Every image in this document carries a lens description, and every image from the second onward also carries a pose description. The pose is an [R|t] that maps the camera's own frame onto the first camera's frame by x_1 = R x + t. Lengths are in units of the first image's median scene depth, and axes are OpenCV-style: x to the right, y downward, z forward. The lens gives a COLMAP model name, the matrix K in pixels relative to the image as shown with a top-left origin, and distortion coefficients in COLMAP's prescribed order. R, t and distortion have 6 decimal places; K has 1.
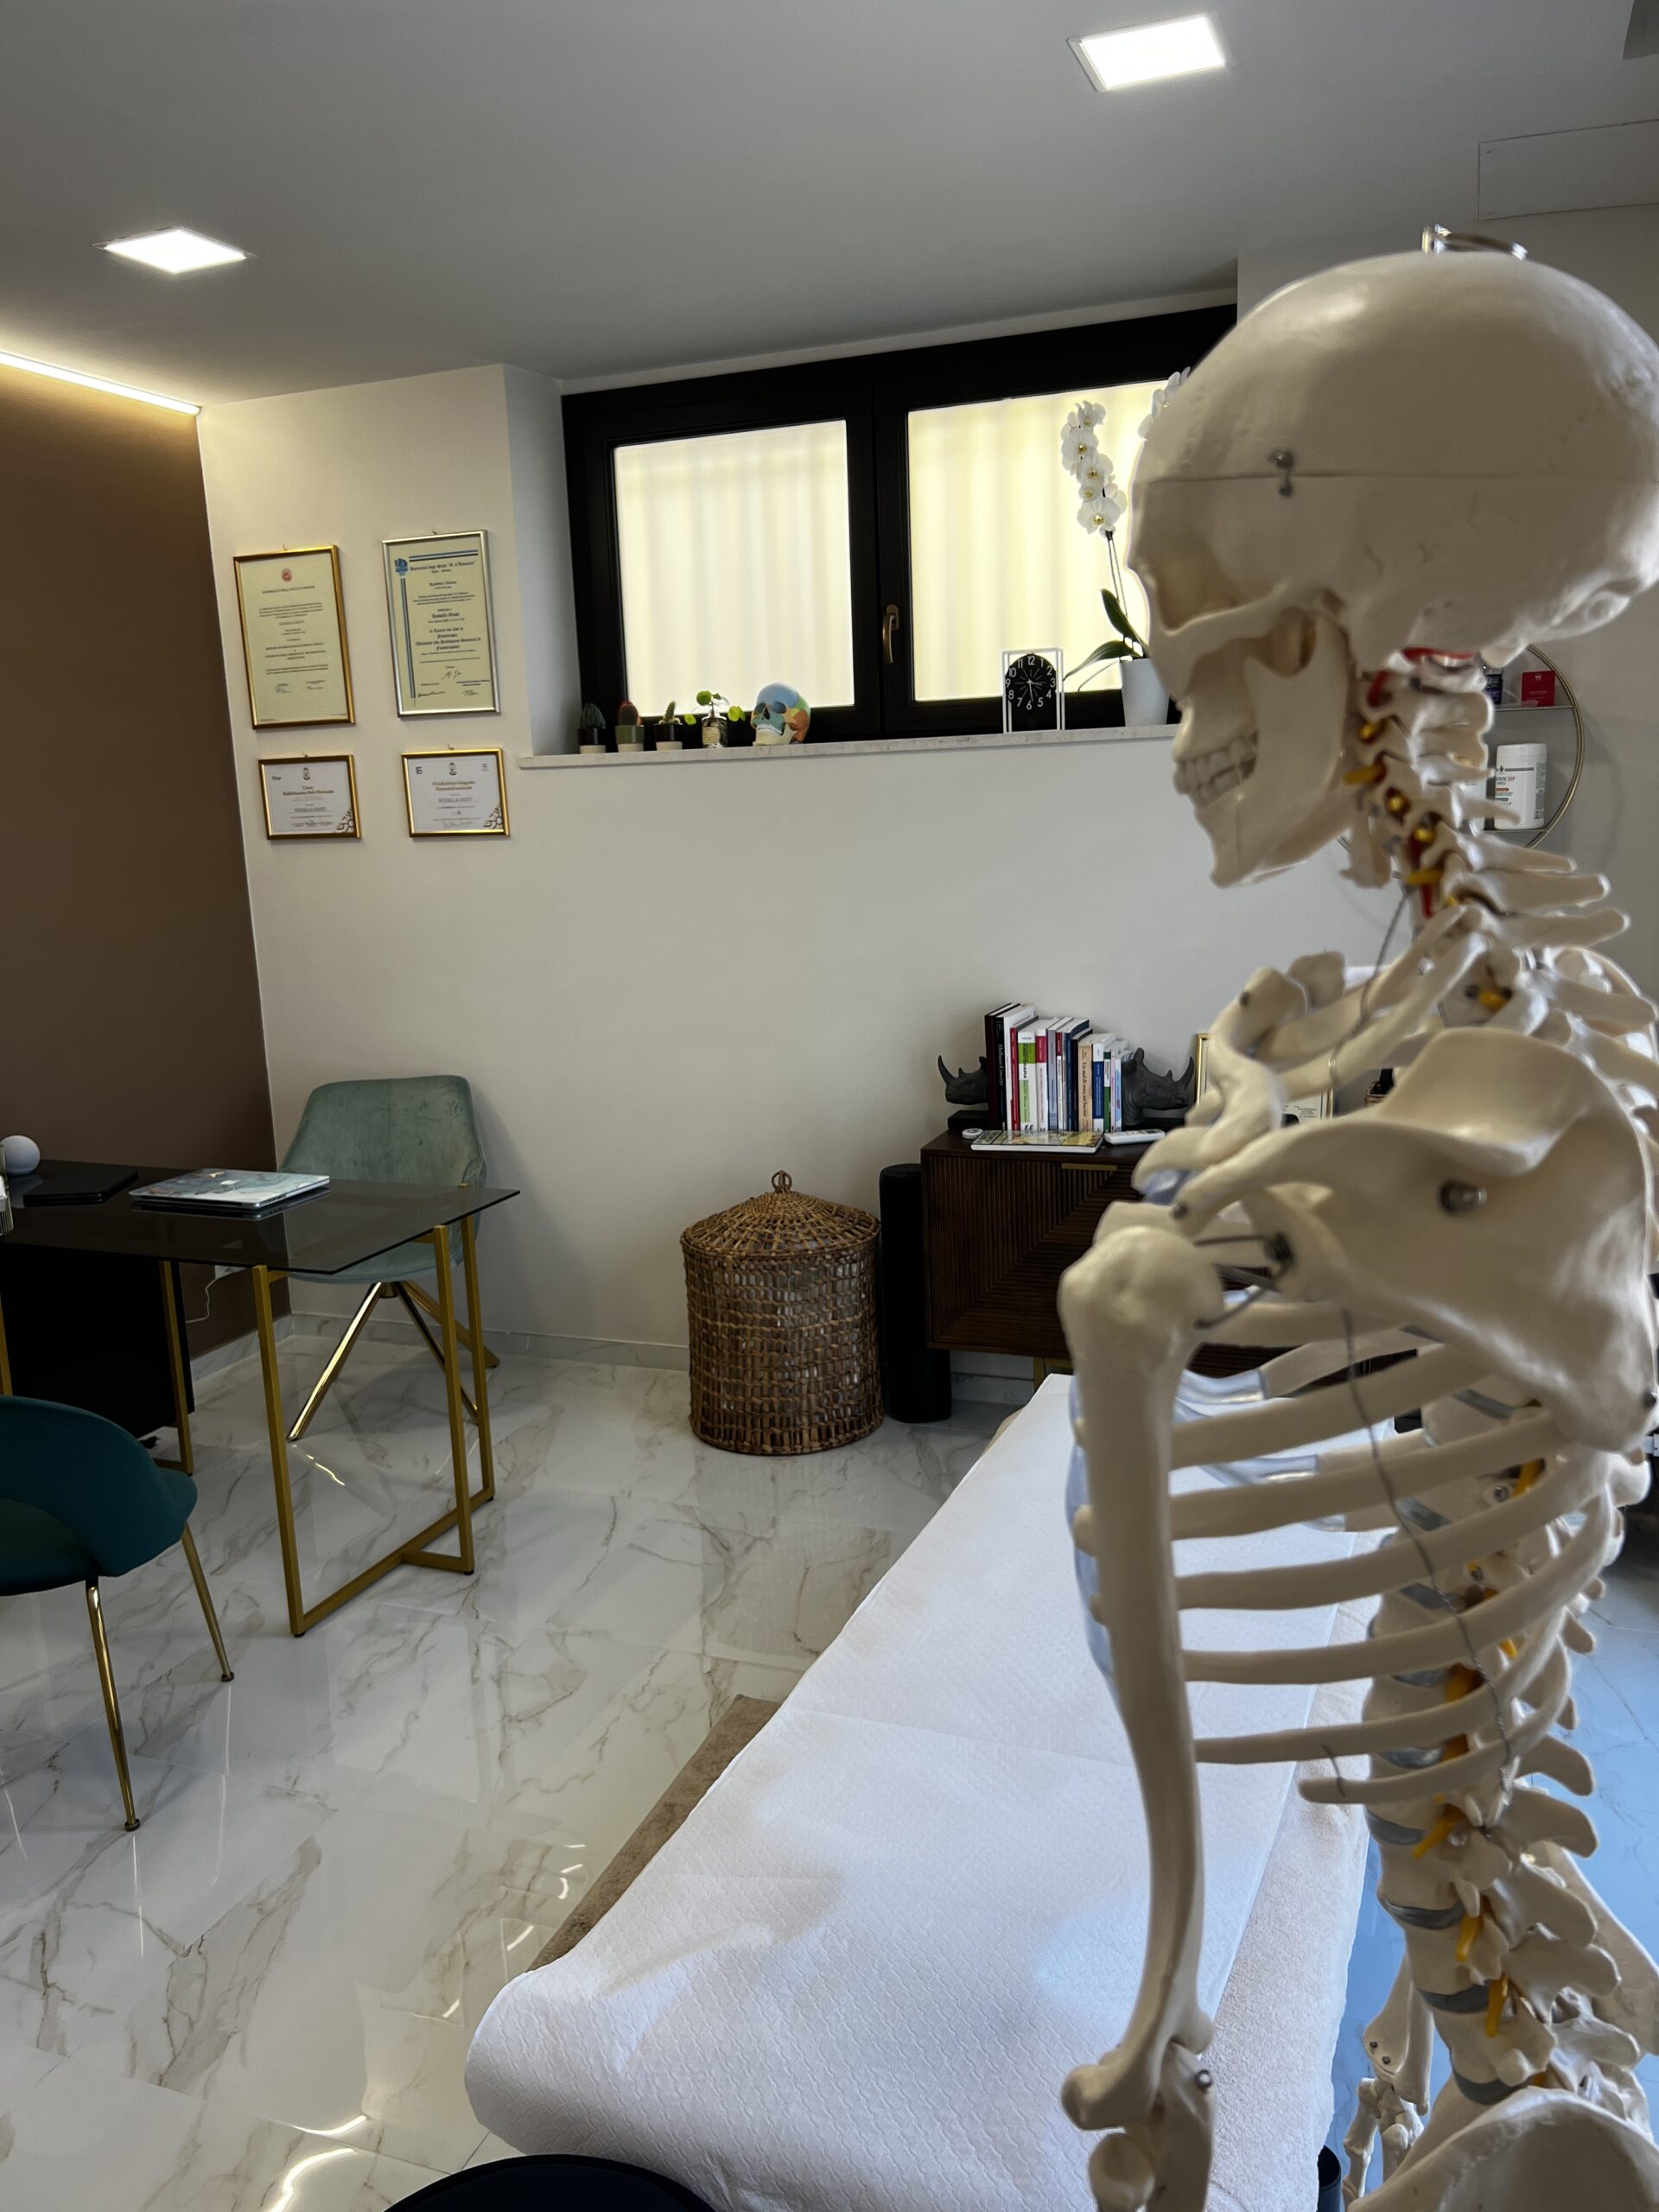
lens RADIAL K [[1718.5, 0, 829.5], [0, 1718.5, 1106.0], [0, 0, 1]] dist [0.080064, -0.094717]
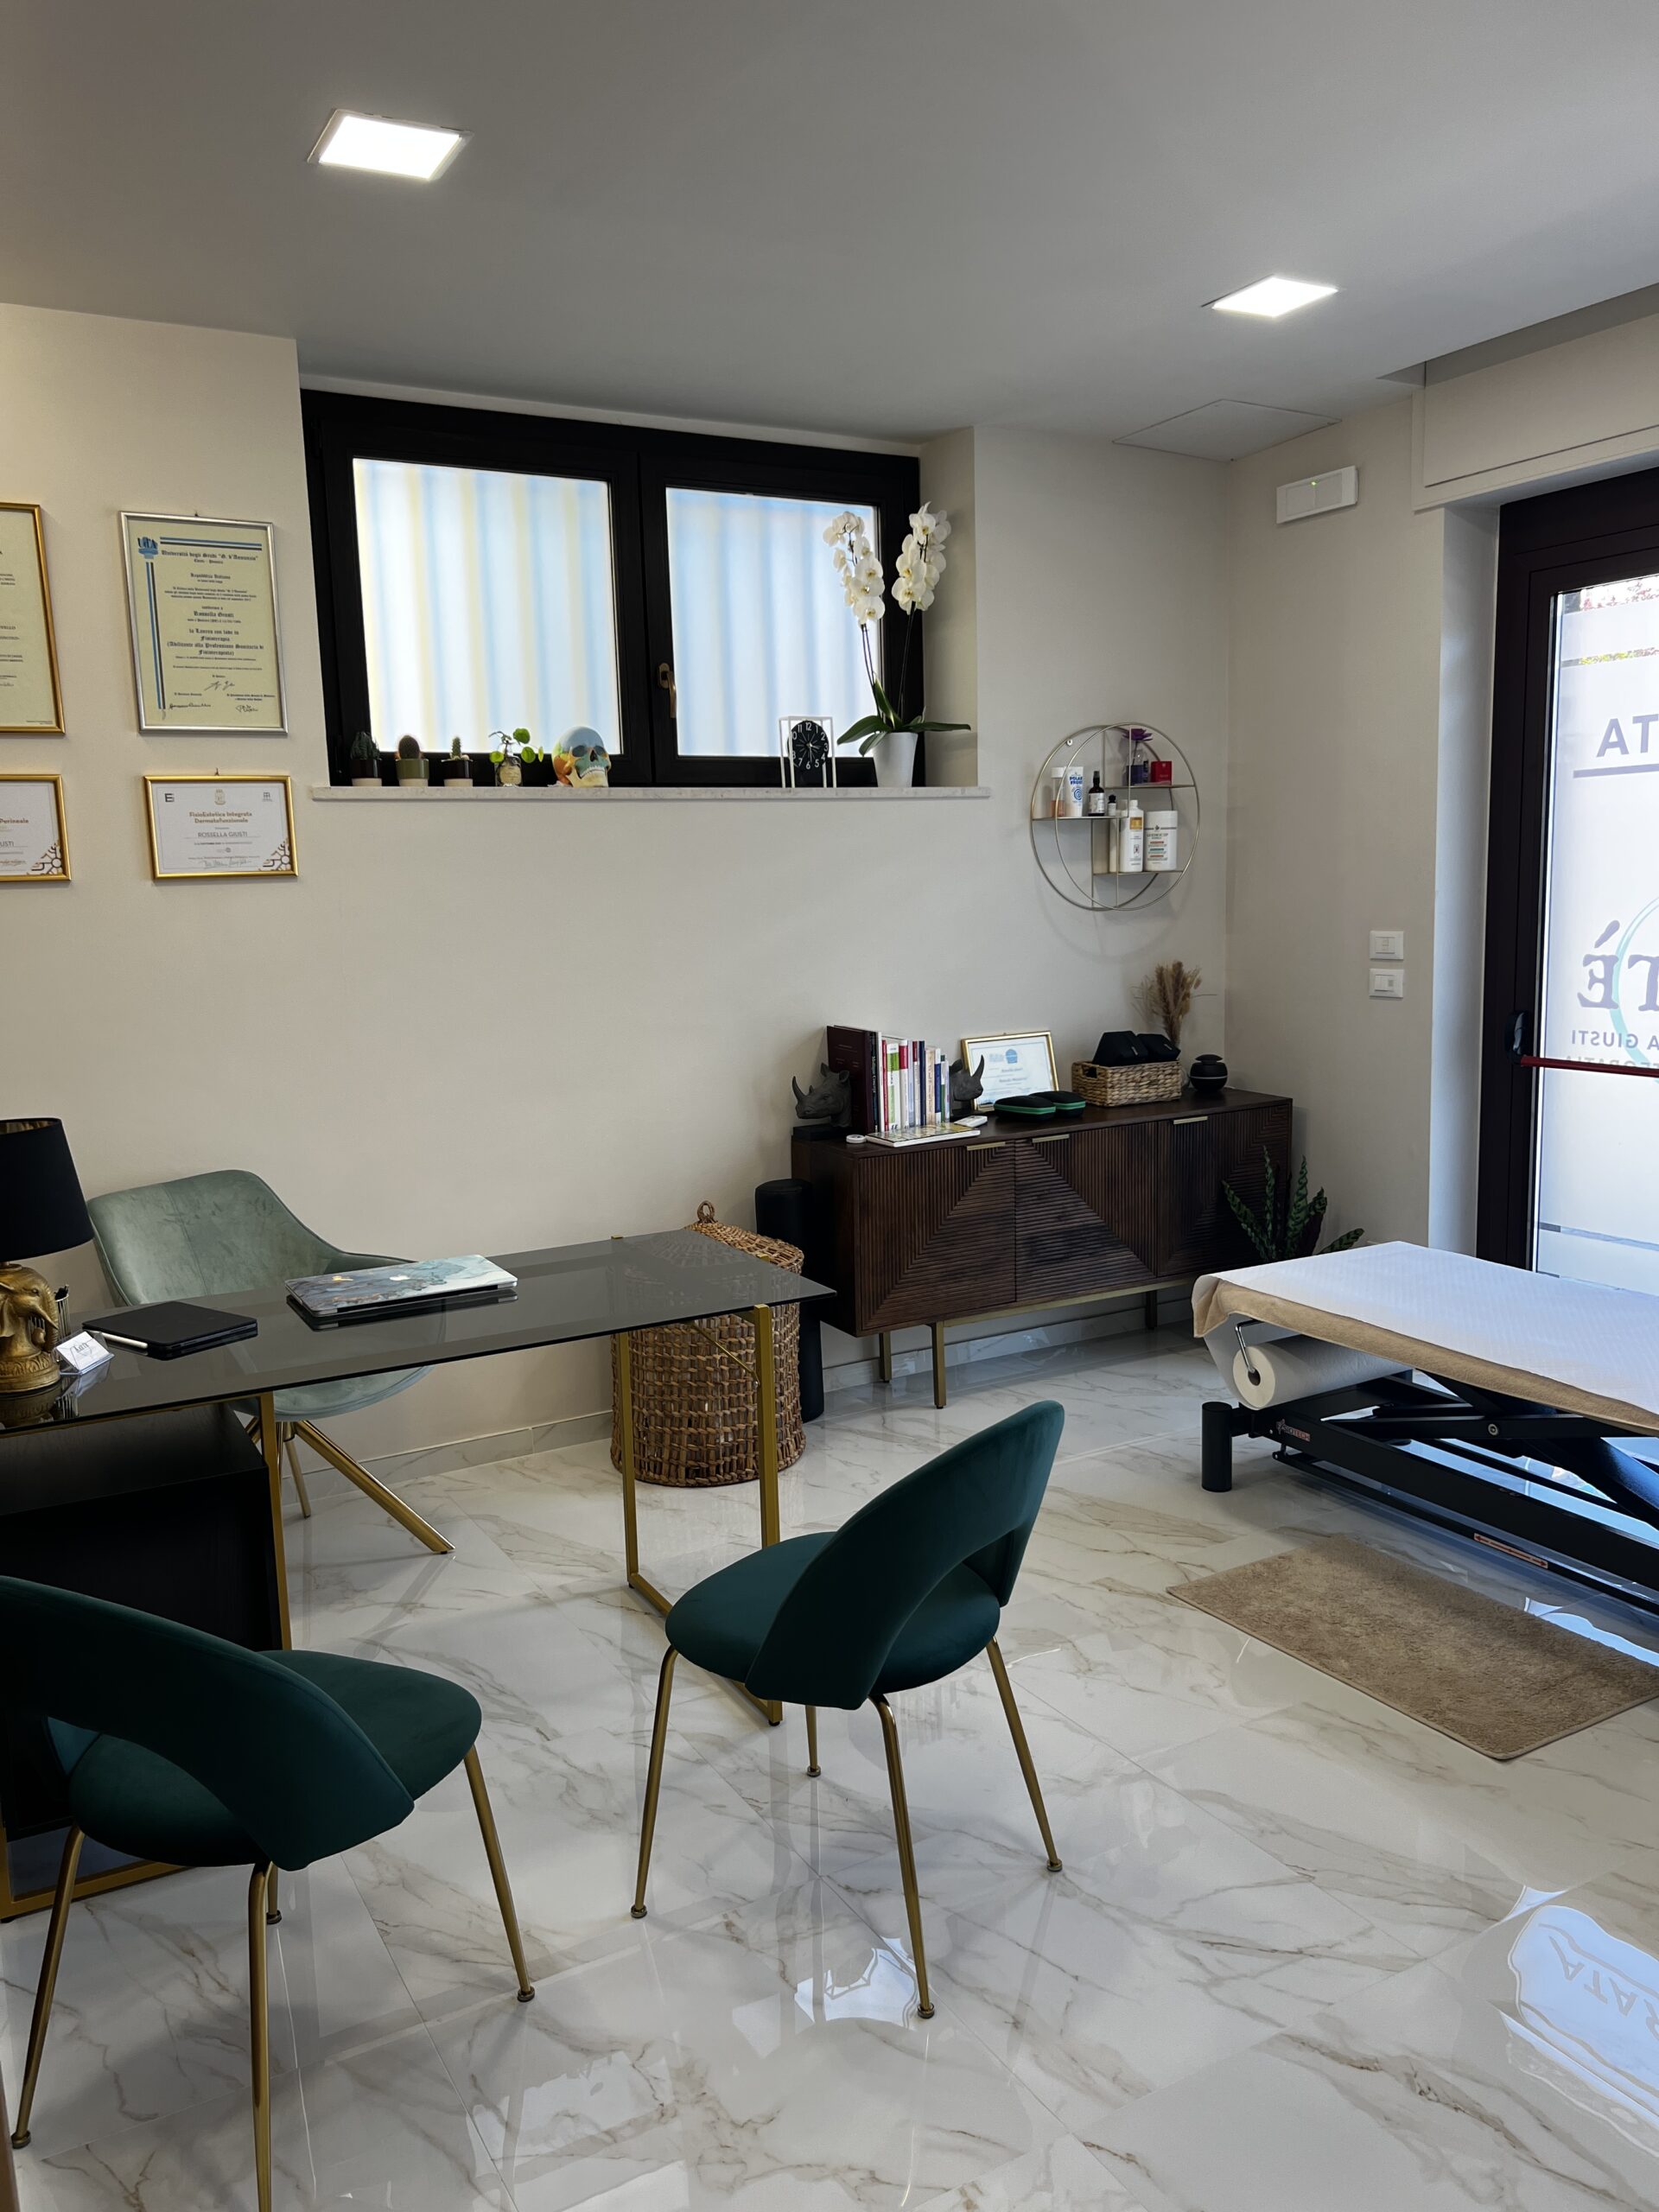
lens RADIAL K [[1695.0, 0, 829.5], [0, 1695.0, 1106.0], [0, 0, 1]] dist [0.039427, -0.000832]
pose [[0.628113, -0.089966, 0.772904, -0.719033], [0.141681, 0.989912, 0.000086, -0.007151], [-0.765115, 0.109451, 0.634523, 0.287741]]
